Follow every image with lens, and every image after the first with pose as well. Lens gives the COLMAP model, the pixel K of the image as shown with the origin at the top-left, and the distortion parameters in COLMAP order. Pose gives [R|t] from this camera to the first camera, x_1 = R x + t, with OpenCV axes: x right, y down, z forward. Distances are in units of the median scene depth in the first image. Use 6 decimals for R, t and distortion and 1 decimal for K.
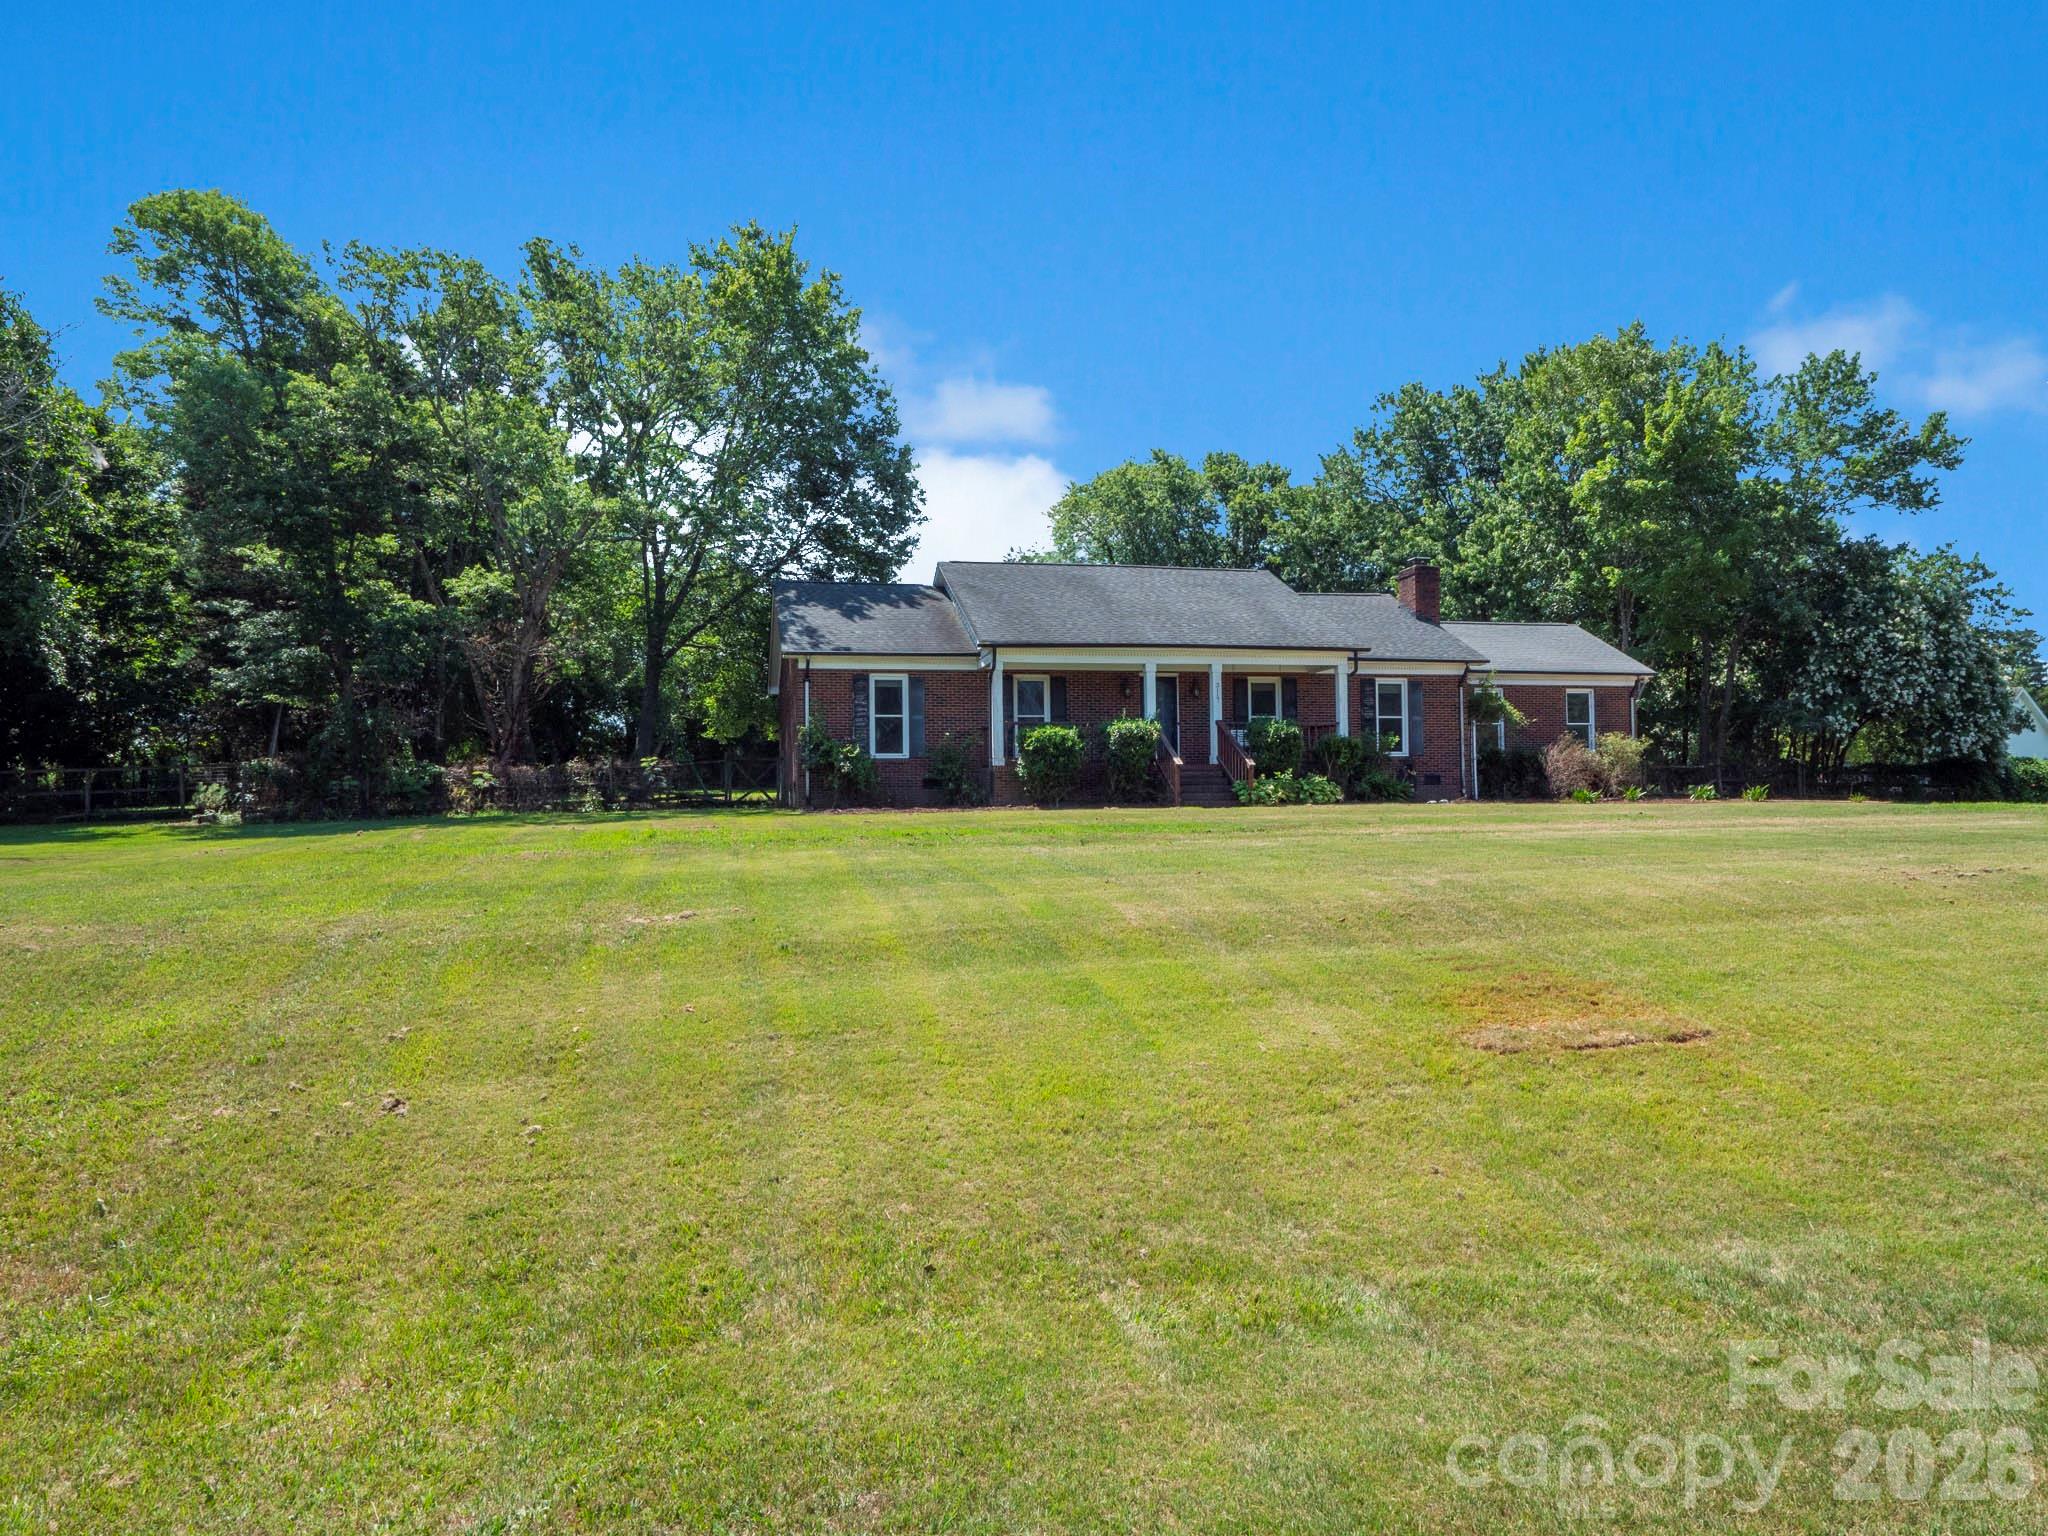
lens RADIAL K [[1378.4, 0, 1025.4], [0, 1378.4, 760.9], [0, 0, 1]] dist [0.006127, 0.002470]
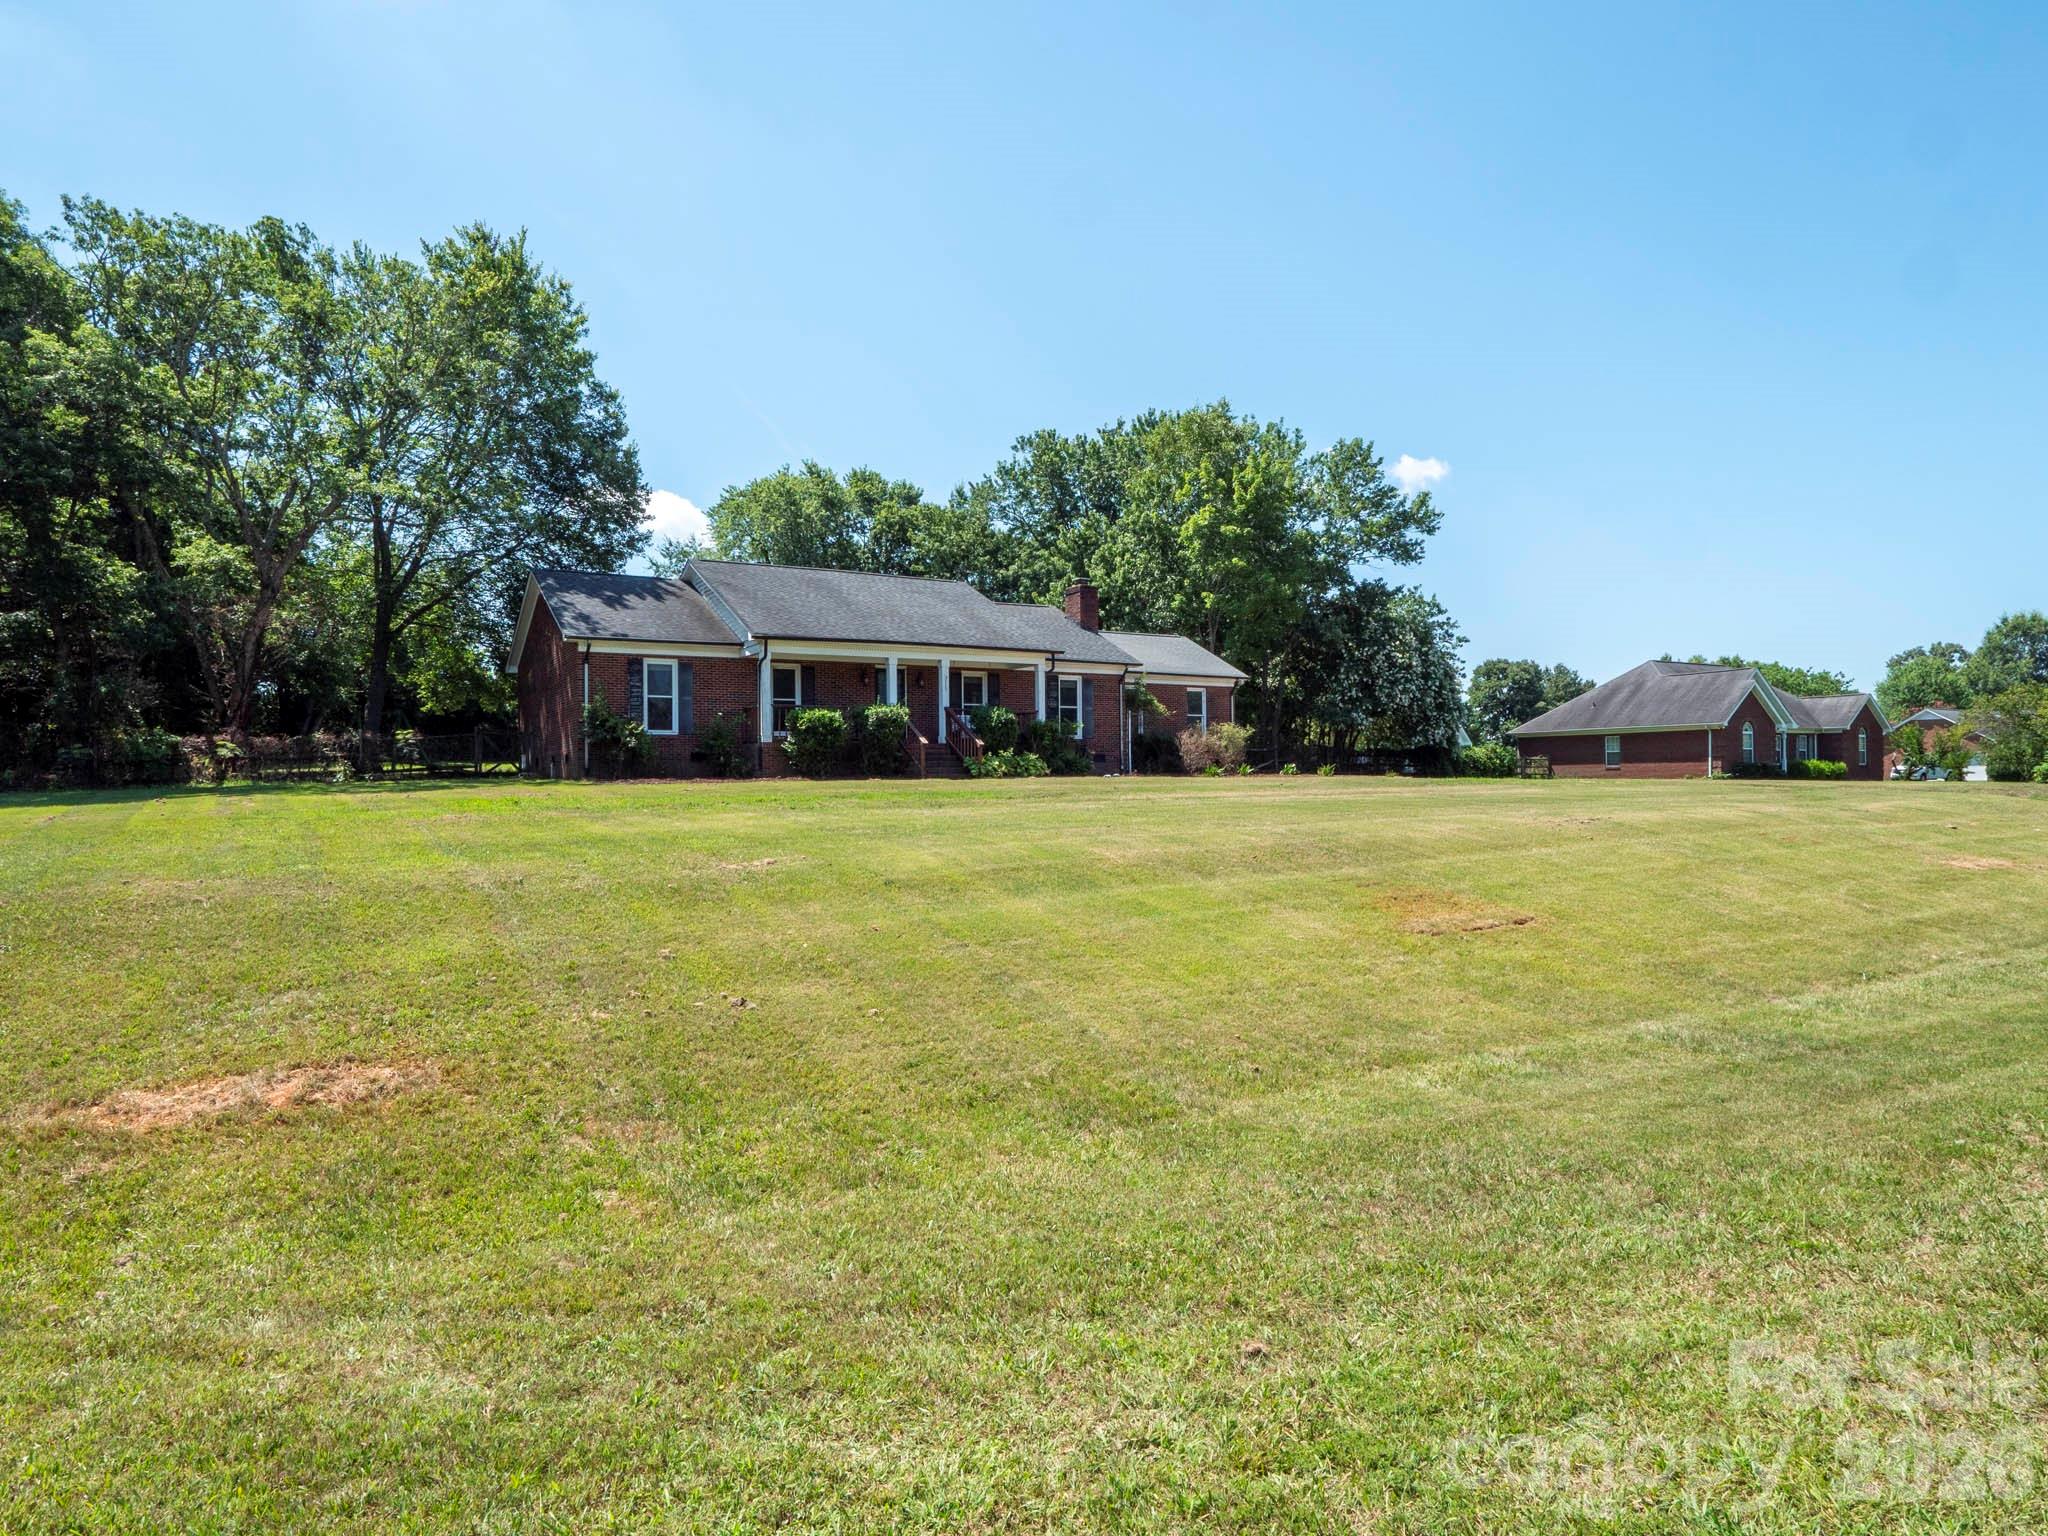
lens RADIAL K [[1235.2, 0, 1019.4], [0, 1235.2, 760.4], [0, 0, 1]] dist [-0.017383, 0.000581]
pose [[0.948274, 0.008185, 0.317348, -0.104278], [-0.013460, 0.999805, 0.014431, 0.000545], [-0.317169, -0.017956, 0.948199, -0.030354]]
